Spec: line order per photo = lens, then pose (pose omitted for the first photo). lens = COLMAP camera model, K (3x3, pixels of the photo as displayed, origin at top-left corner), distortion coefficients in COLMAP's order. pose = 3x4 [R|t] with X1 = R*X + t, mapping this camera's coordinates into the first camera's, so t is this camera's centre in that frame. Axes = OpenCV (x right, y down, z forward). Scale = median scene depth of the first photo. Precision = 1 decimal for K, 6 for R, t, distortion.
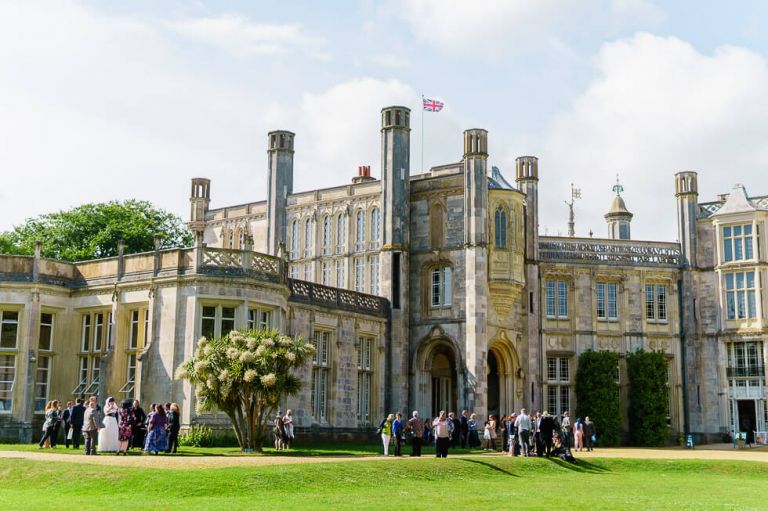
lens RADIAL K [[1014.1, 0, 384.0], [0, 1014.1, 255.5], [0, 0, 1]] dist [0.019765, -0.000587]
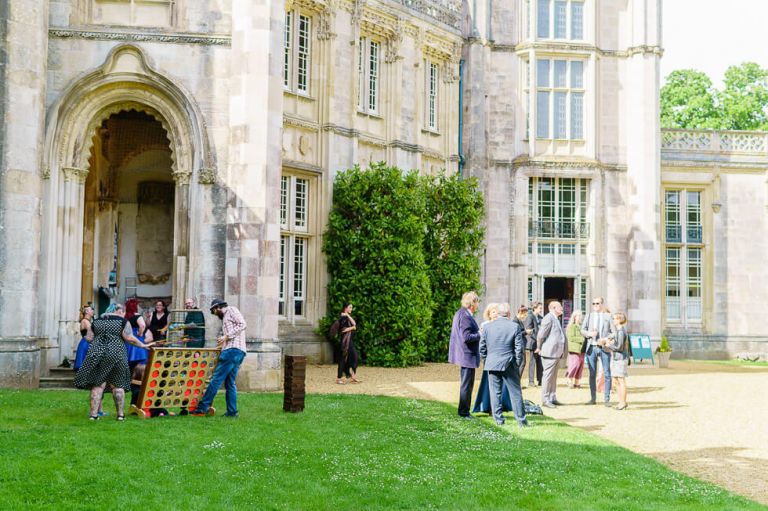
lens RADIAL K [[1014.1, 0, 384.0], [0, 1014.1, 255.5], [0, 0, 1]] dist [0.019765, -0.000587]
pose [[0.763120, 0.041695, 0.644910, -0.095757], [-0.121017, 0.989484, 0.079227, 0.094309], [-0.634825, -0.138505, 0.760141, 0.612593]]
